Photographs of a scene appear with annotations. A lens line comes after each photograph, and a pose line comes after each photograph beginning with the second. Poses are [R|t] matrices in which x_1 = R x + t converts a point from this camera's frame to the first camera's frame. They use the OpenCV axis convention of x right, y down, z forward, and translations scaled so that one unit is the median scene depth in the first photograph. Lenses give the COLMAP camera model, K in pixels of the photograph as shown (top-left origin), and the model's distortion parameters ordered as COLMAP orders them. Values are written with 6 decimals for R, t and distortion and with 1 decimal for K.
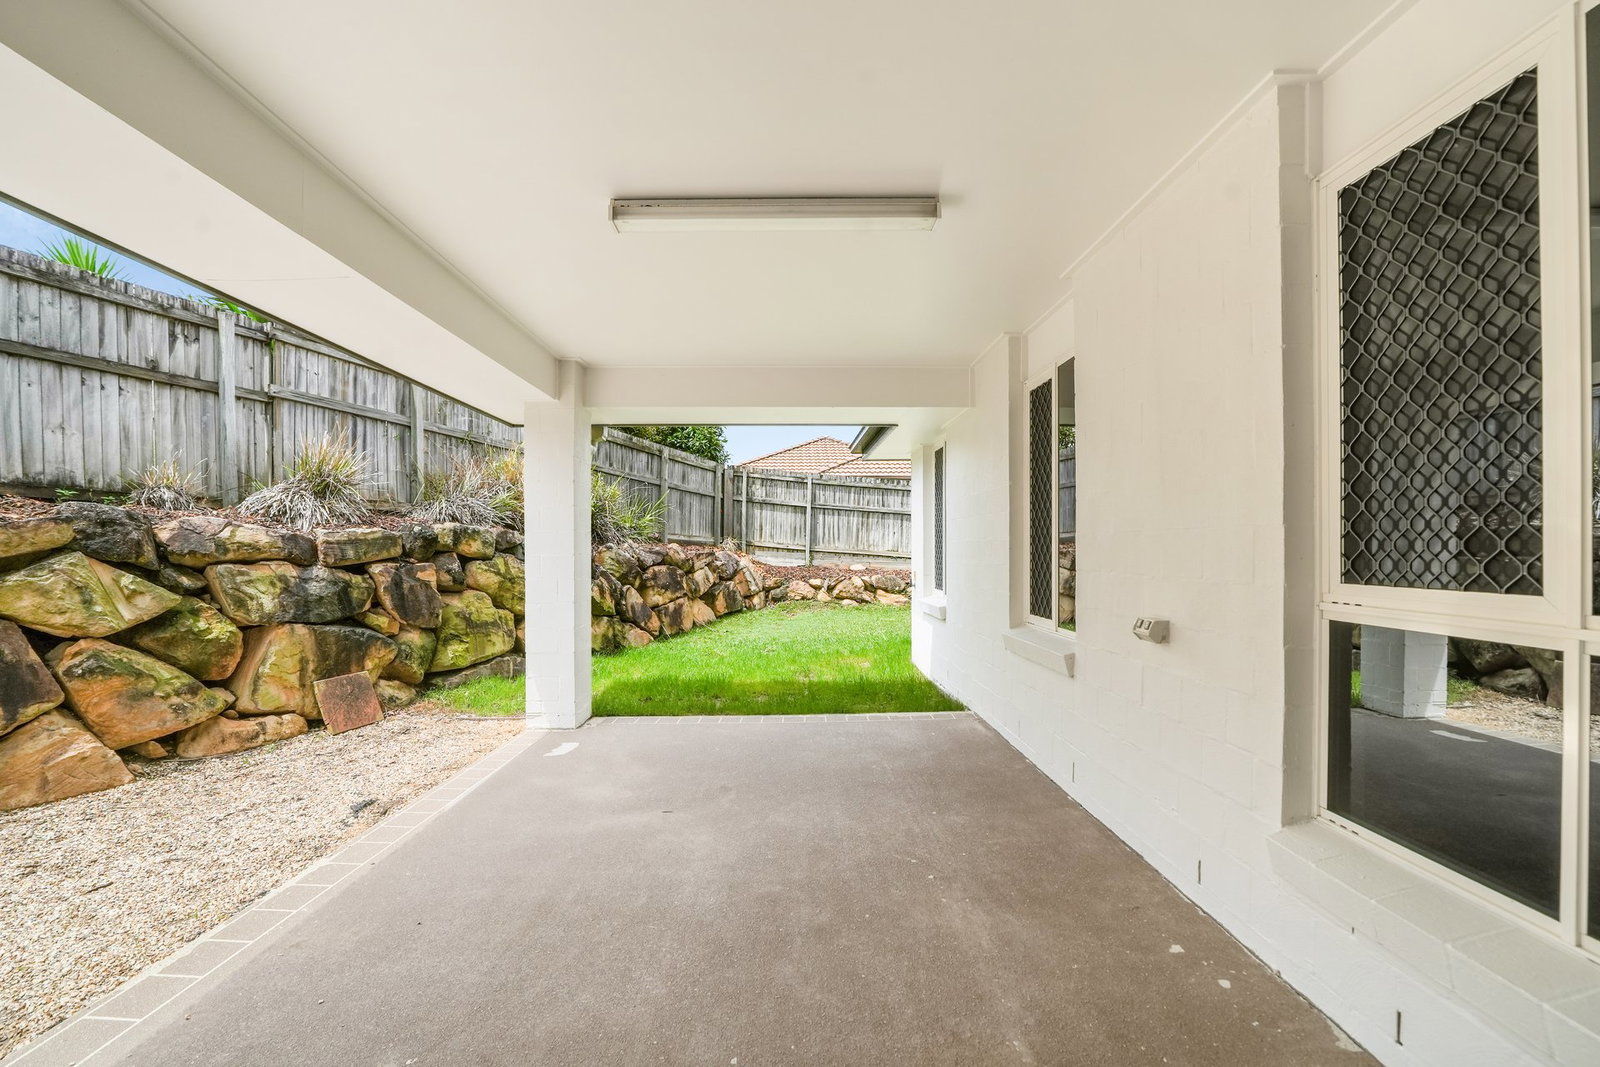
lens RADIAL K [[631.8, 0, 798.4], [0, 631.8, 551.0], [0, 0, 1]] dist [-0.031911, 0.000008]
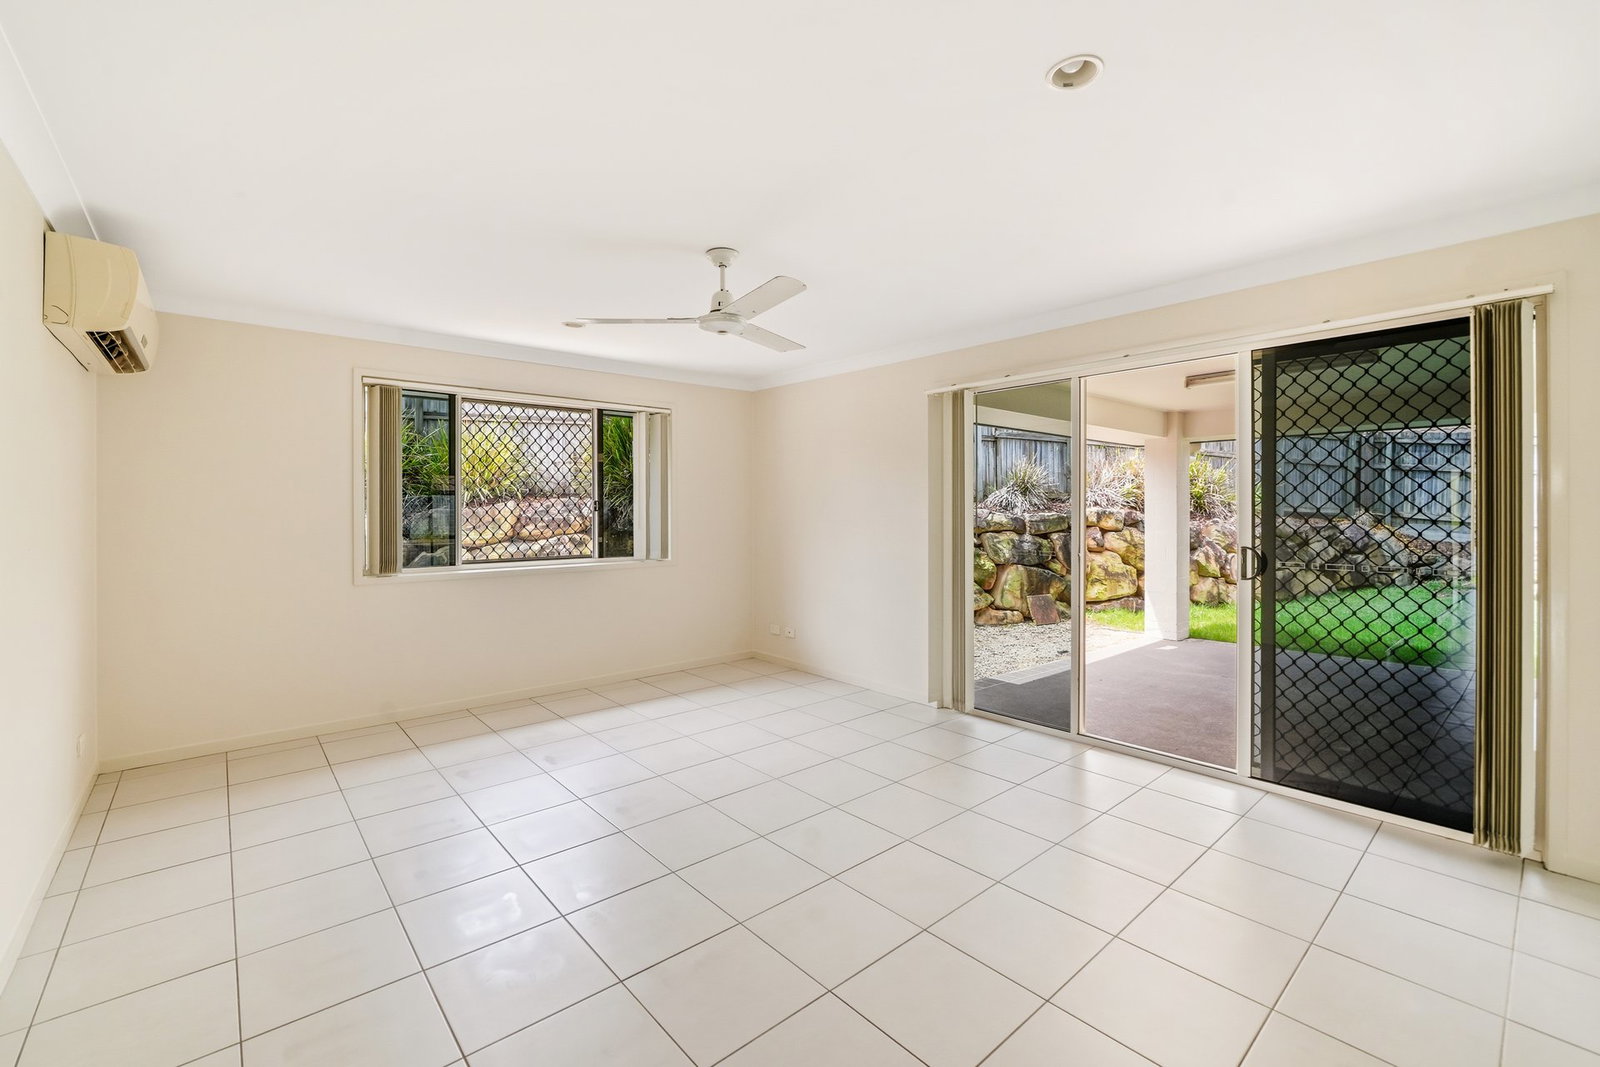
lens RADIAL K [[675.9, 0, 803.8], [0, 675.9, 511.4], [0, 0, 1]] dist [-0.000161, -0.000014]
pose [[0.640133, 0.003994, -0.768254, 0.306370], [-0.003162, 0.999992, 0.002563, -0.041831], [0.768258, 0.000789, 0.640140, -0.712949]]
